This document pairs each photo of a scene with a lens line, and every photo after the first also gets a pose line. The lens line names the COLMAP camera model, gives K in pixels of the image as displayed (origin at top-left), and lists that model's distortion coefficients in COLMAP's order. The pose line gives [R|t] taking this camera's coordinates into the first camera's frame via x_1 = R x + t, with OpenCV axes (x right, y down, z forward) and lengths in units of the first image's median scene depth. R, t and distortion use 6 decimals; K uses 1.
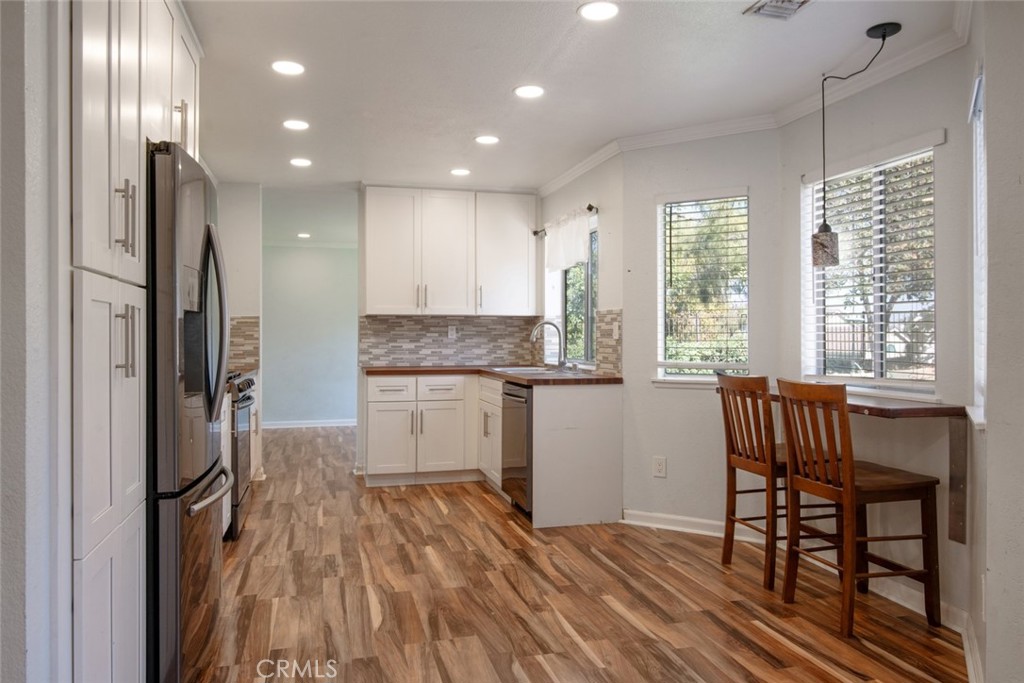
lens RADIAL K [[702.2, 0, 505.7], [0, 702.2, 334.6], [0, 0, 1]] dist [-0.005847, -0.009368]
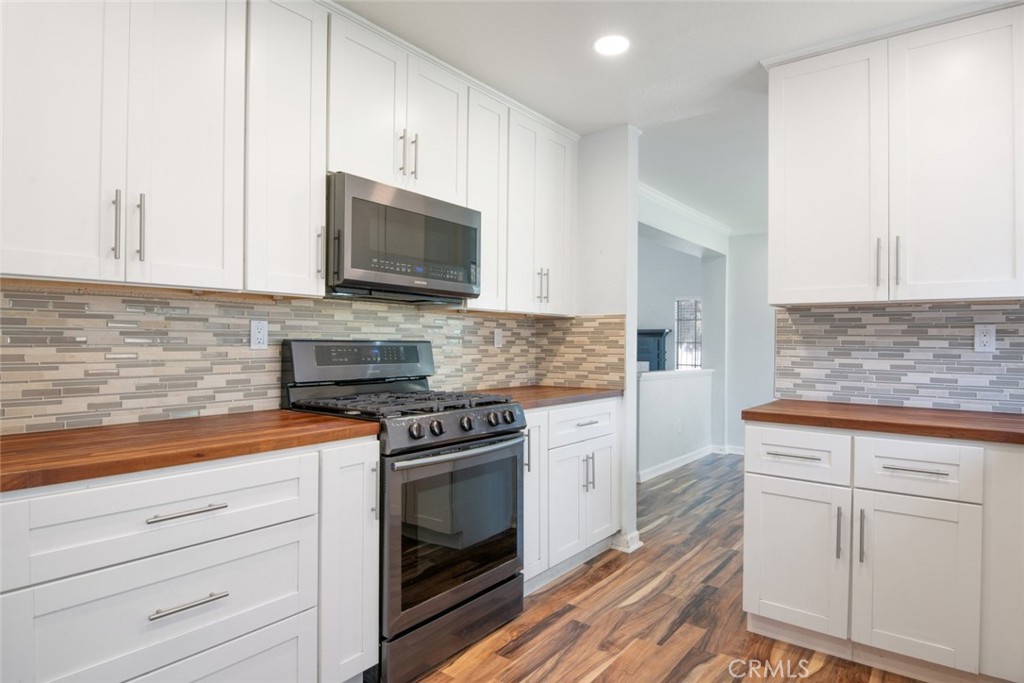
lens RADIAL K [[578.3, 0, 509.8], [0, 578.3, 340.0], [0, 0, 1]] dist [-0.018124, -0.001086]
pose [[0.596918, 0.004880, -0.802288, 0.036990], [-0.008394, 0.999965, -0.000162, 0.000433], [0.802259, 0.006831, 0.596938, 0.544213]]
